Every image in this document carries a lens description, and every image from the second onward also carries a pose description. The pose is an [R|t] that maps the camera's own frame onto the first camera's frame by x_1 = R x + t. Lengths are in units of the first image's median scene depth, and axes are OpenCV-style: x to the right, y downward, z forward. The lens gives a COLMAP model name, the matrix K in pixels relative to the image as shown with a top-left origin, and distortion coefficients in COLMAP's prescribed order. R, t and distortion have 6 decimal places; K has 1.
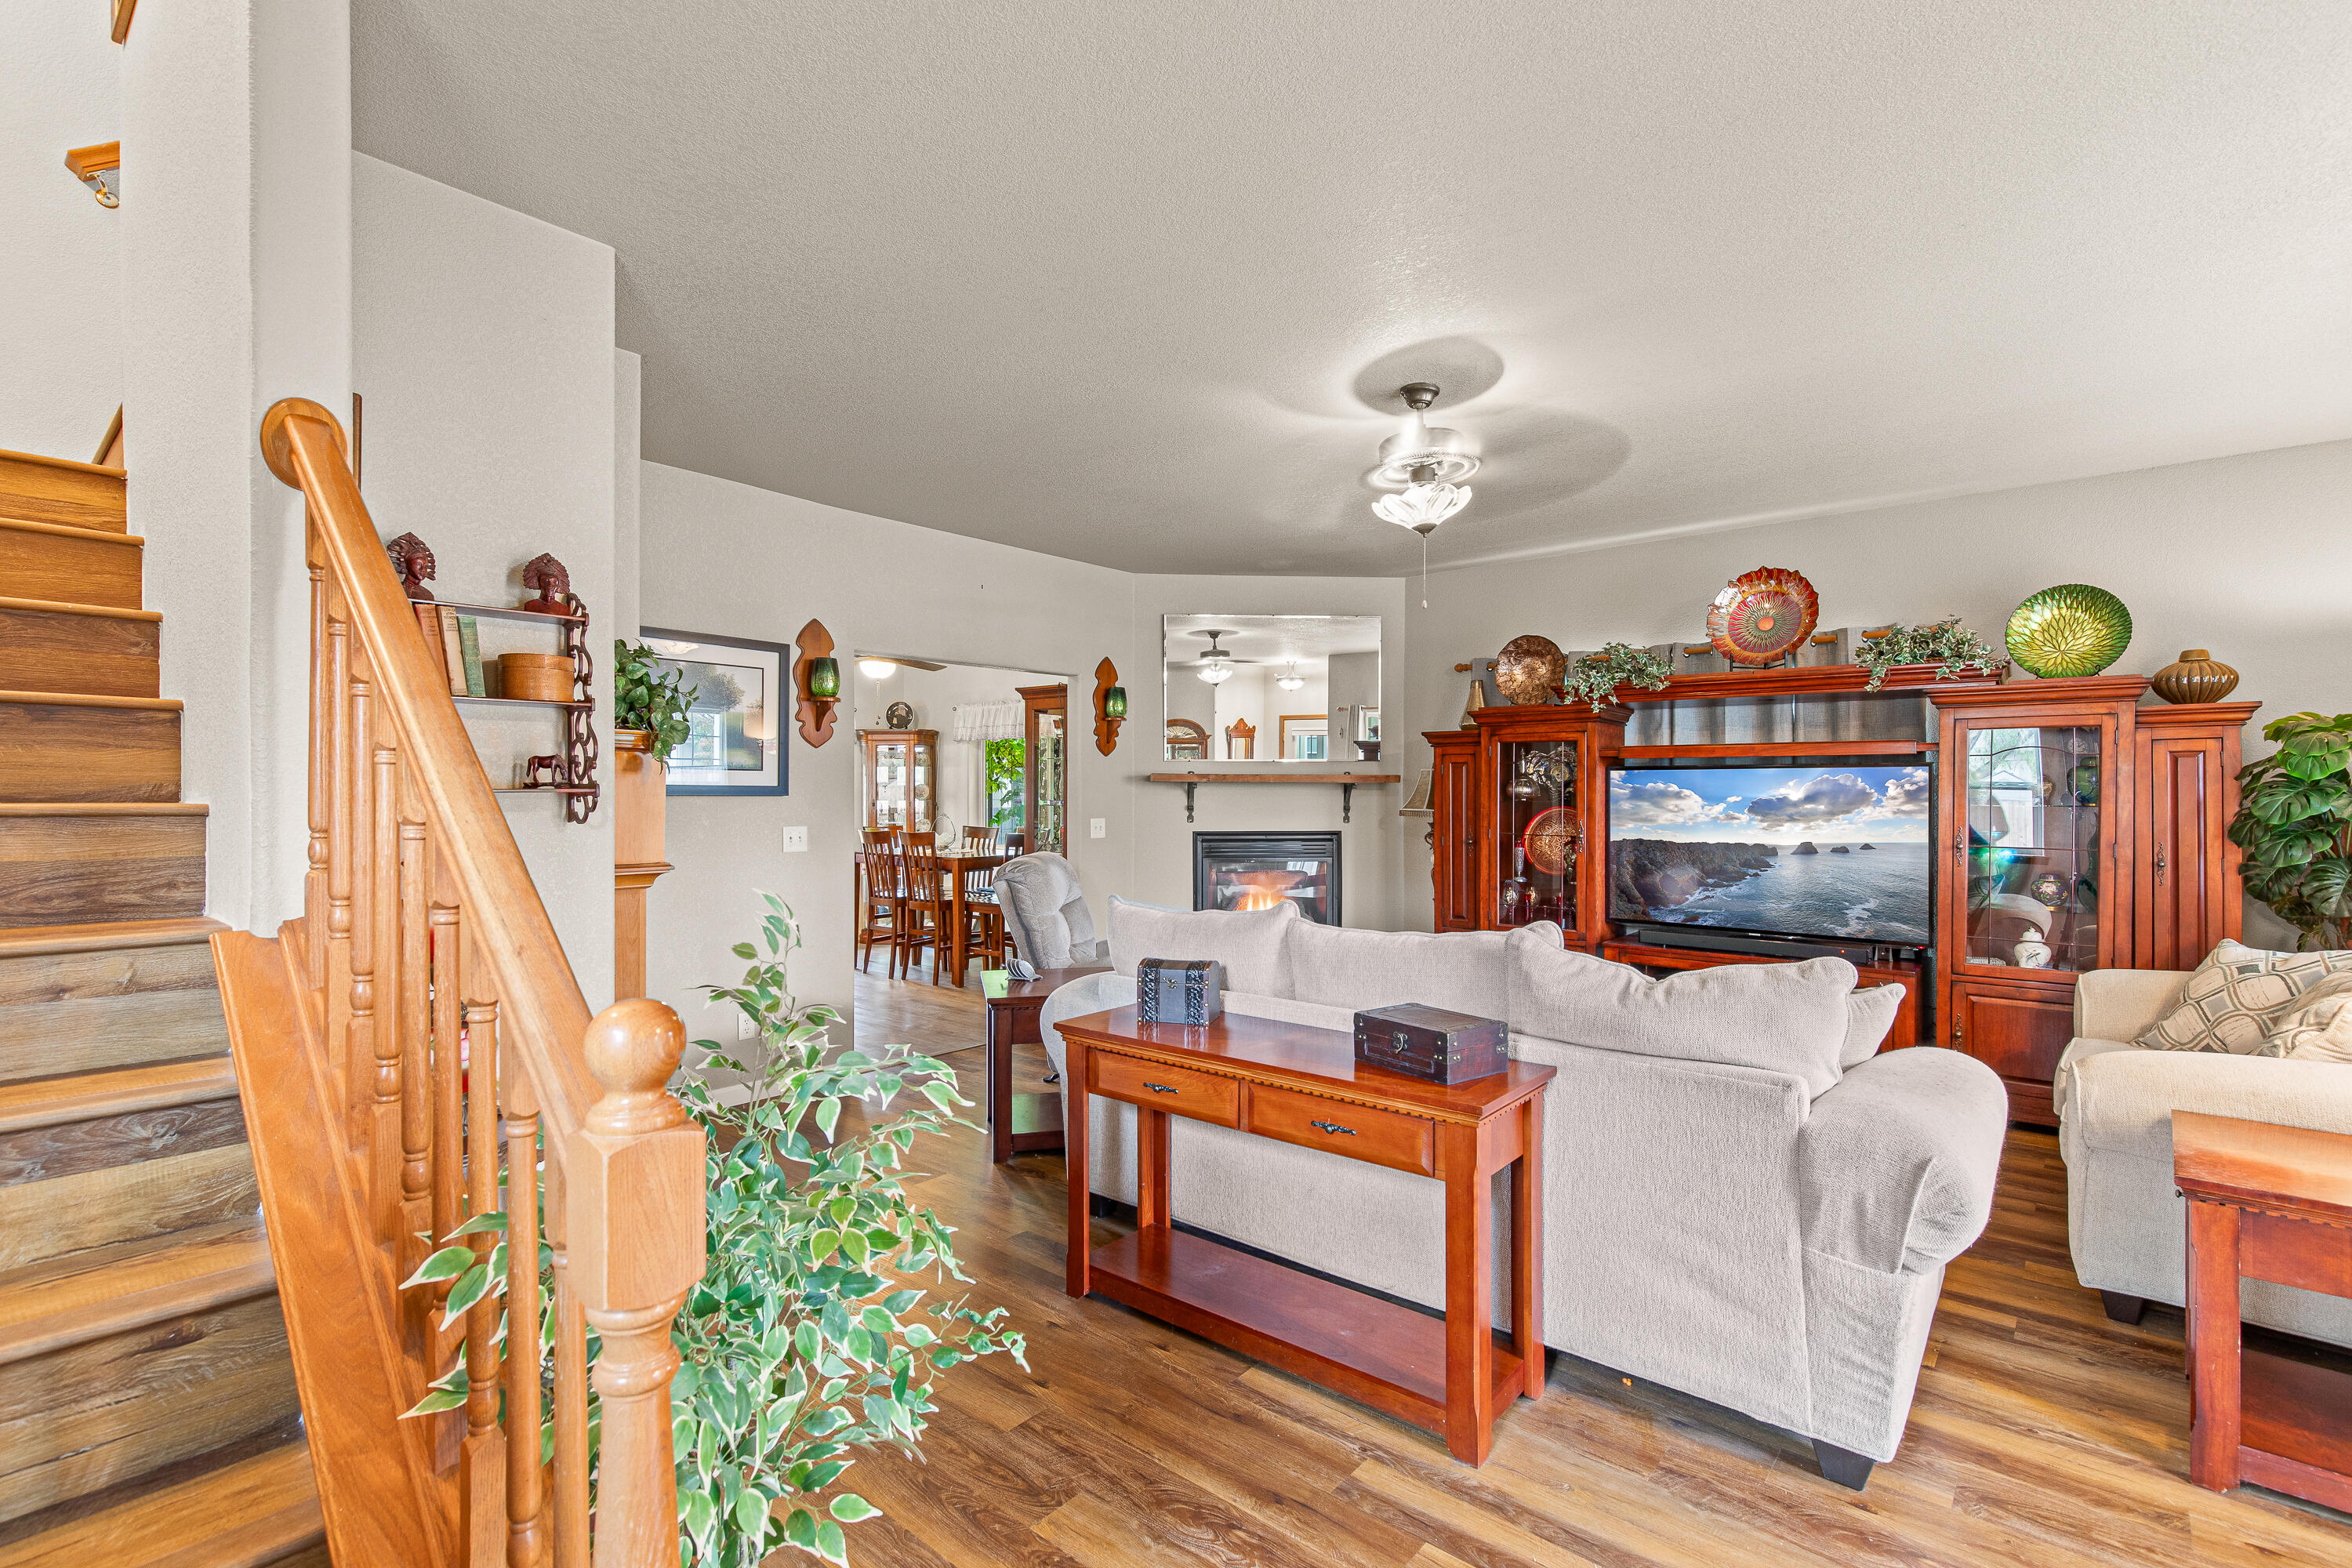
lens RADIAL K [[1060.5, 0, 1173.6], [0, 1060.5, 795.2], [0, 0, 1]] dist [0.001710, 0.000033]
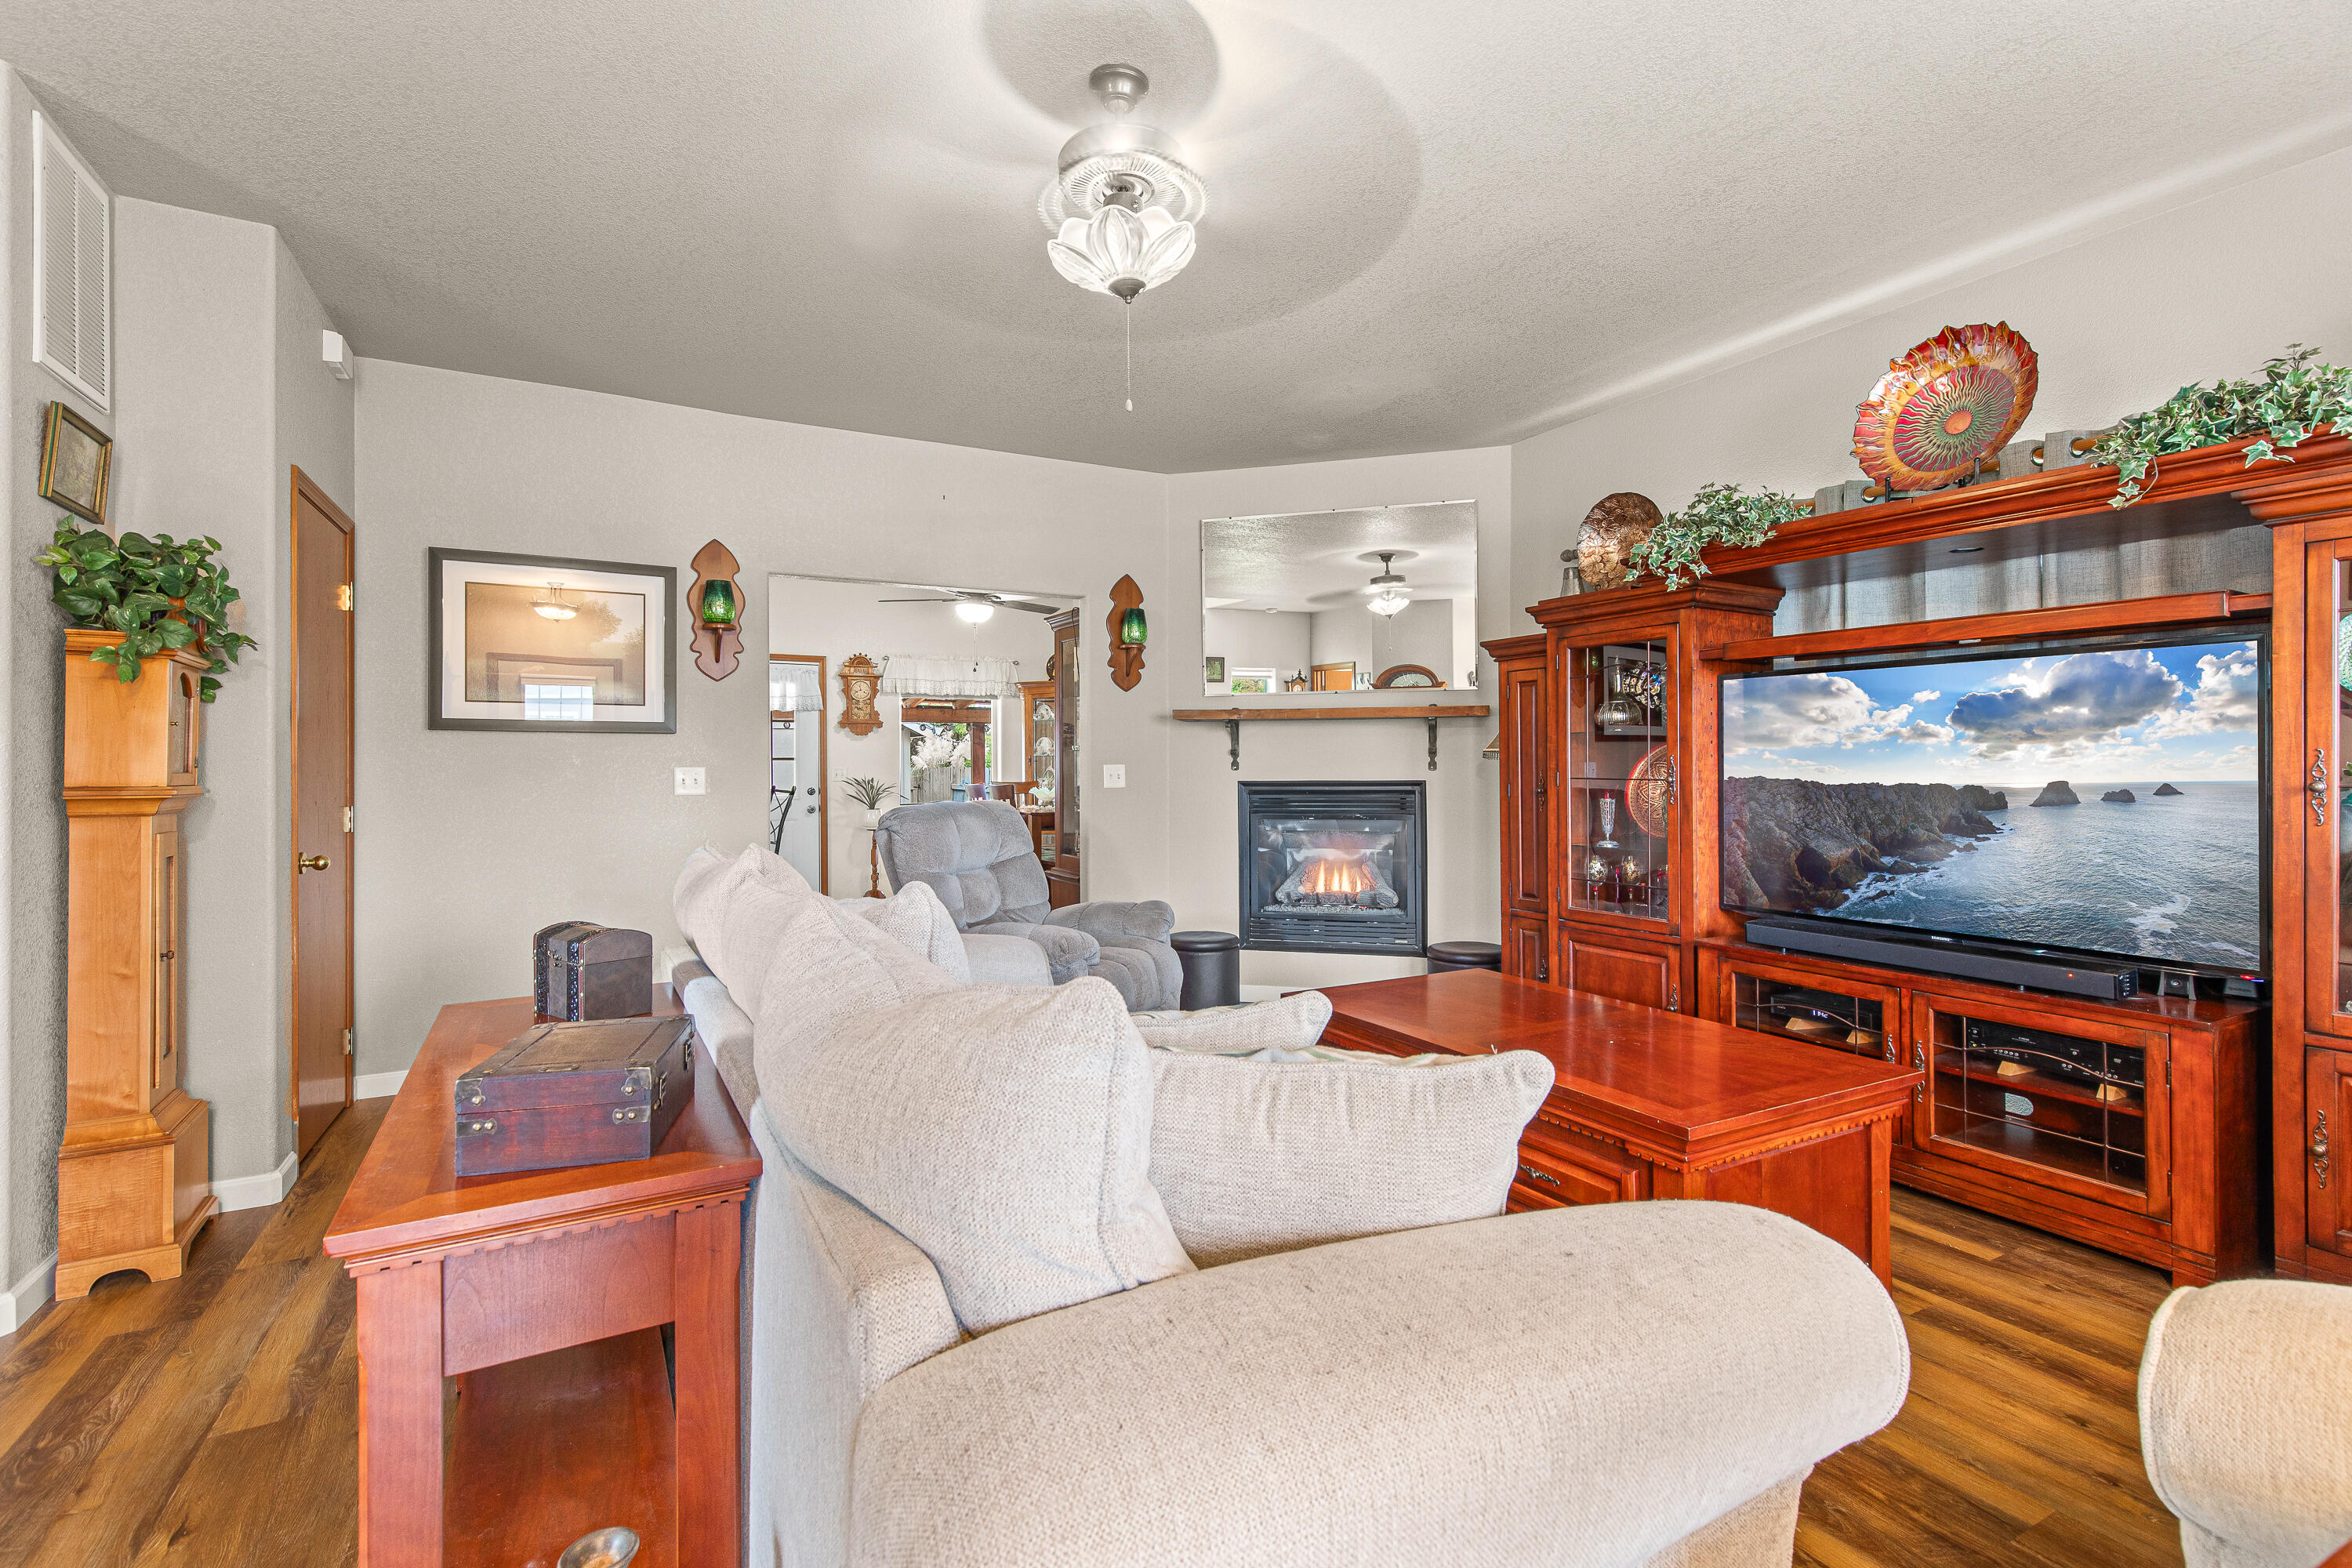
lens RADIAL K [[1071.6, 0, 1177.2], [0, 1071.6, 755.5], [0, 0, 1]] dist [0.001332, 0.000070]
pose [[0.938029, -0.009335, -0.346432, 0.363231], [0.005611, 0.999915, -0.011750, 0.033160], [0.346512, 0.009077, 0.938001, 0.286470]]
